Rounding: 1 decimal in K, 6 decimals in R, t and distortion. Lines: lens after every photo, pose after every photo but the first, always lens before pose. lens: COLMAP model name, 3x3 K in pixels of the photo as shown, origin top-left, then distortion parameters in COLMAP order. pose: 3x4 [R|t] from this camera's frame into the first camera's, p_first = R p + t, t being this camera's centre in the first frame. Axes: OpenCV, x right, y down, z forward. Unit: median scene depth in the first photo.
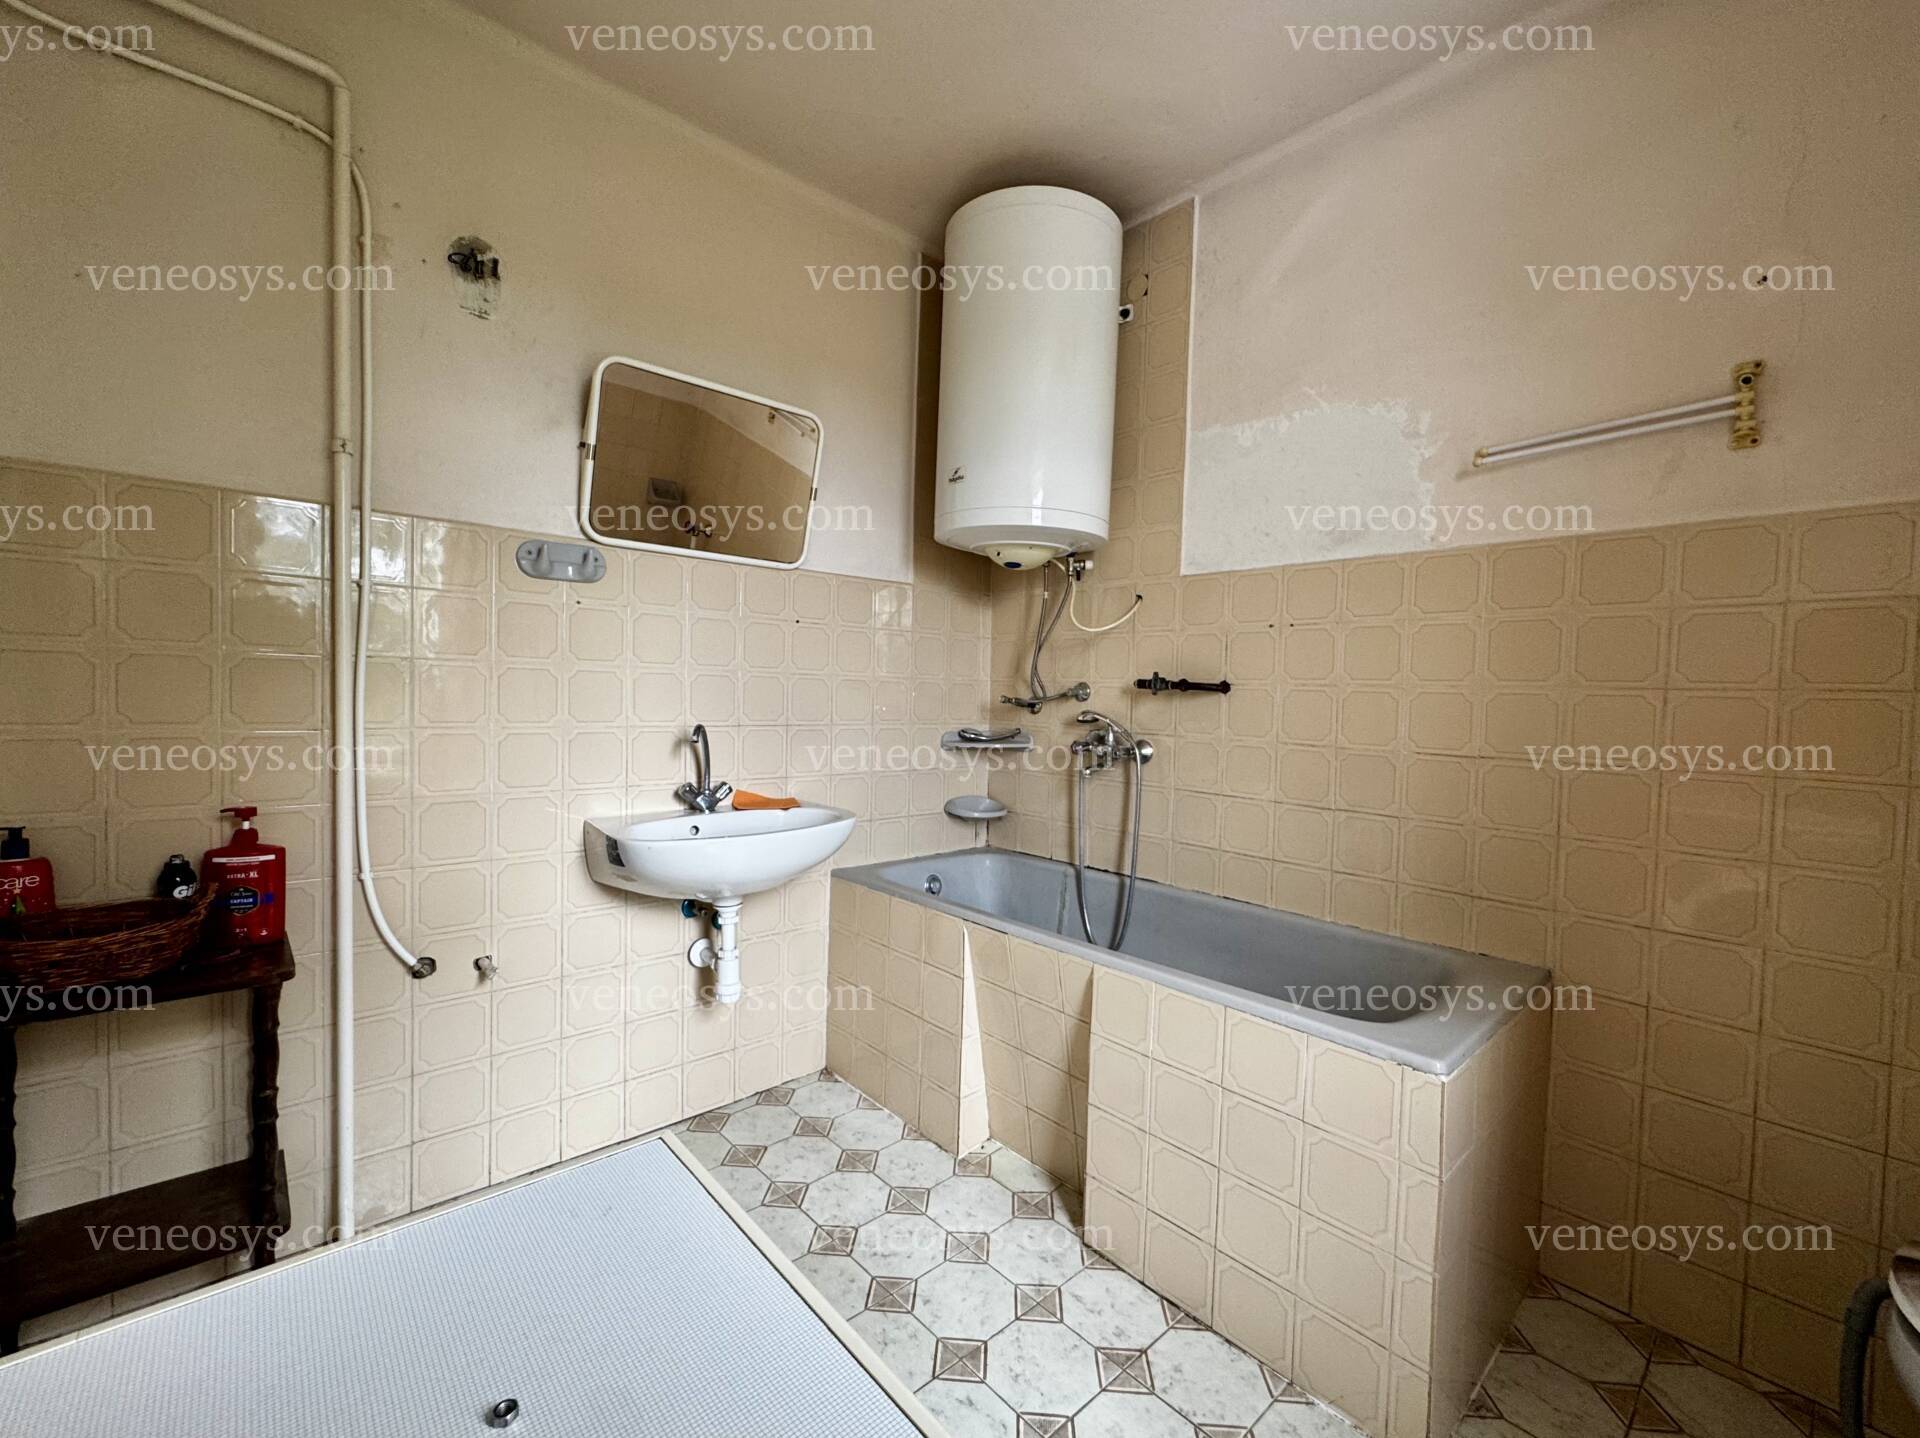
lens RADIAL K [[767.3, 0, 950.8], [0, 767.3, 721.1], [0, 0, 1]] dist [-0.006087, 0.000807]
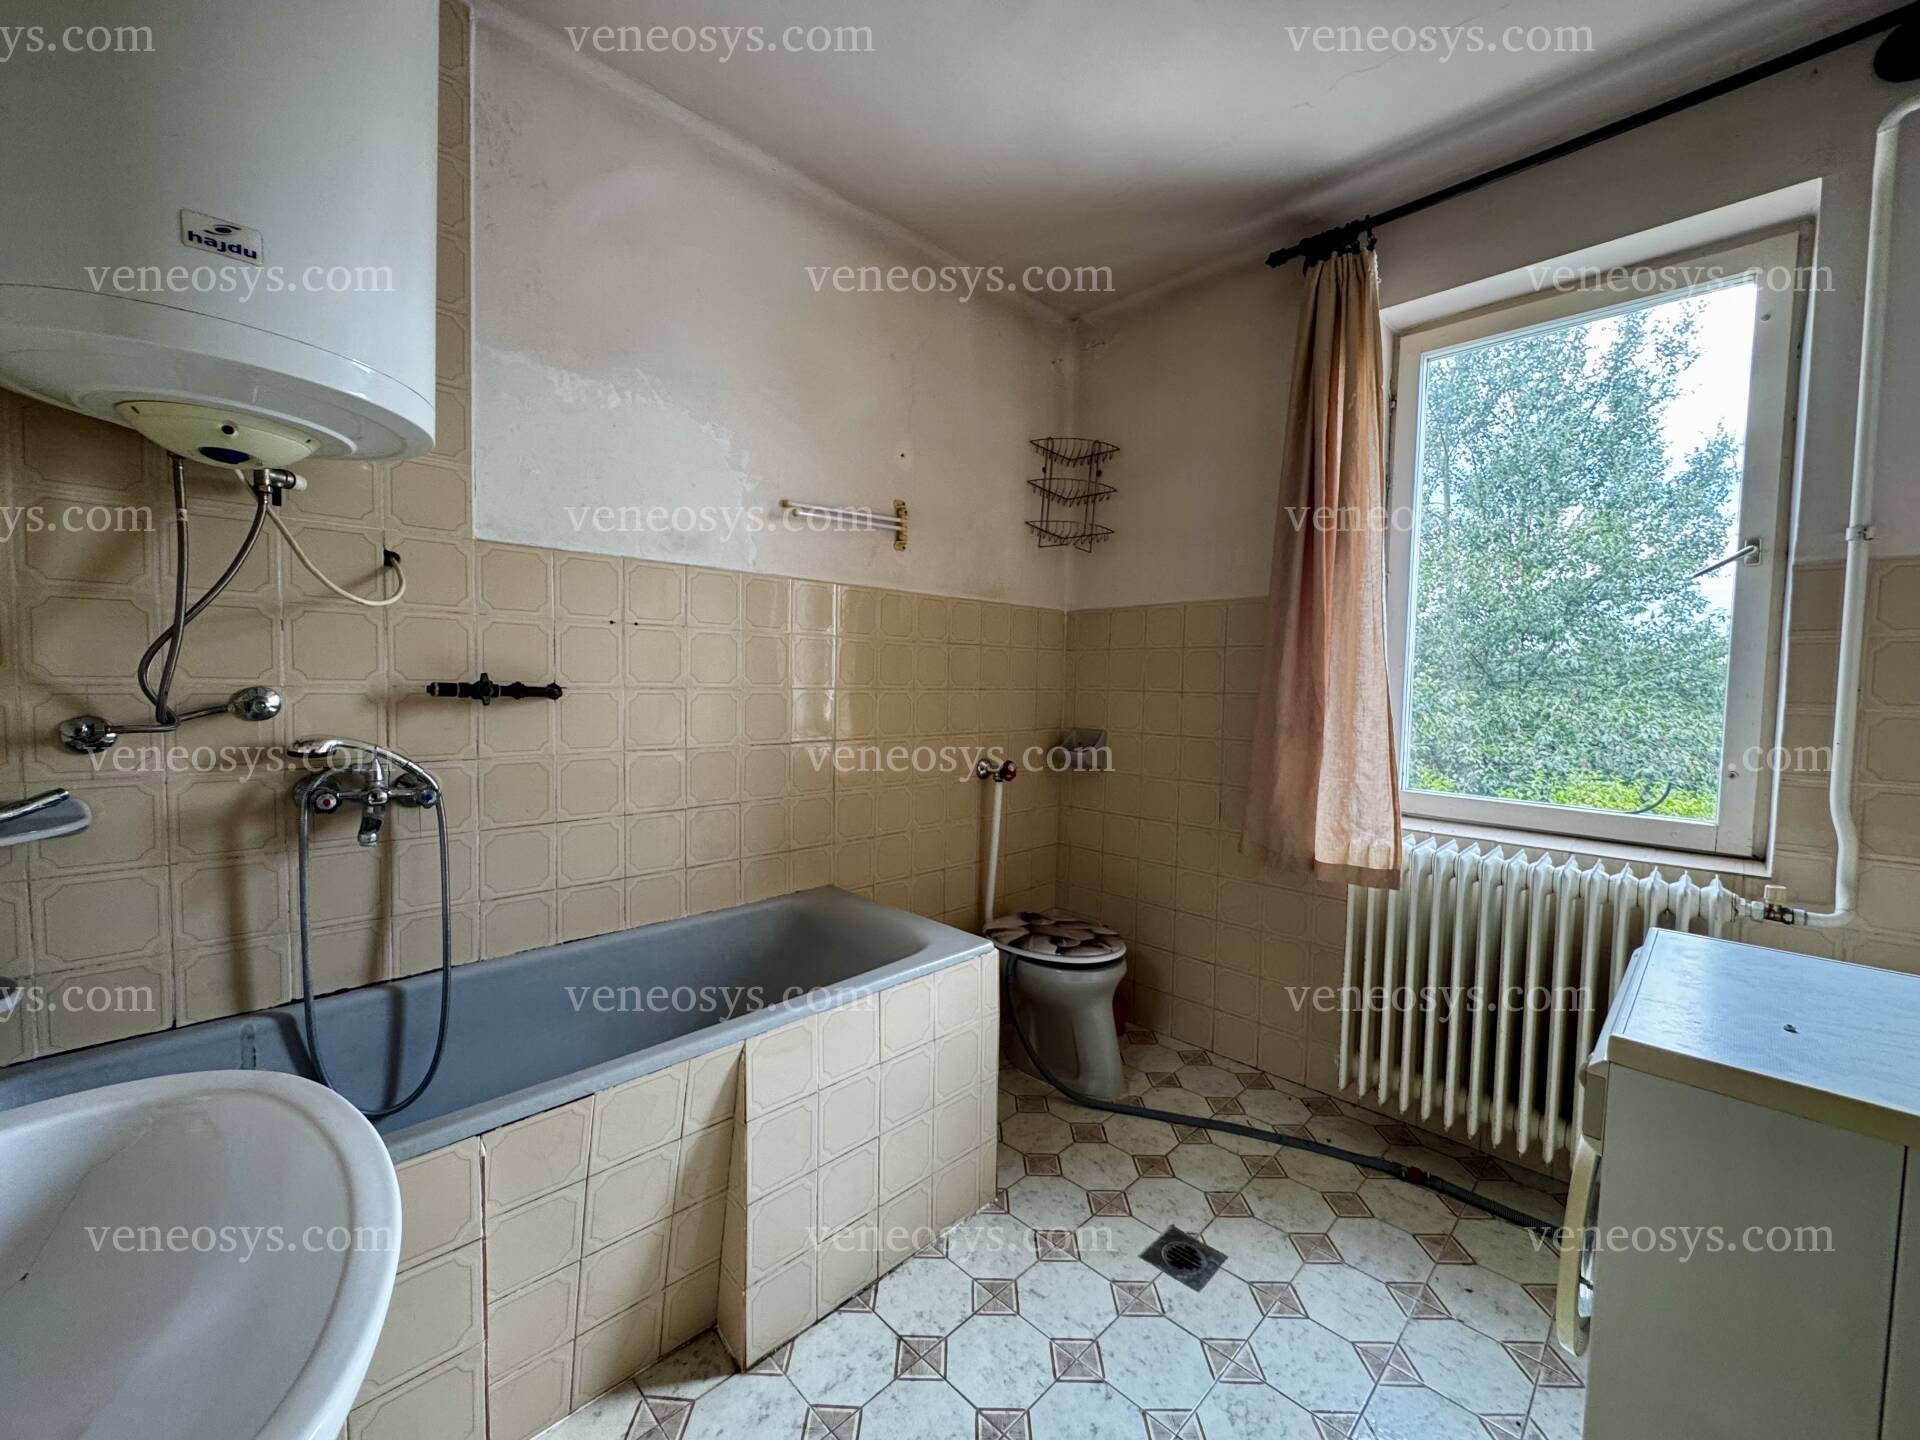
lens RADIAL K [[767.3, 0, 951.3], [0, 767.3, 717.7], [0, 0, 1]] dist [-0.006087, 0.000807]
pose [[-0.028882, -0.075860, 0.996700, -0.563585], [0.022213, 0.996821, 0.076513, -0.082755], [-0.999336, 0.024350, -0.027105, 0.716302]]
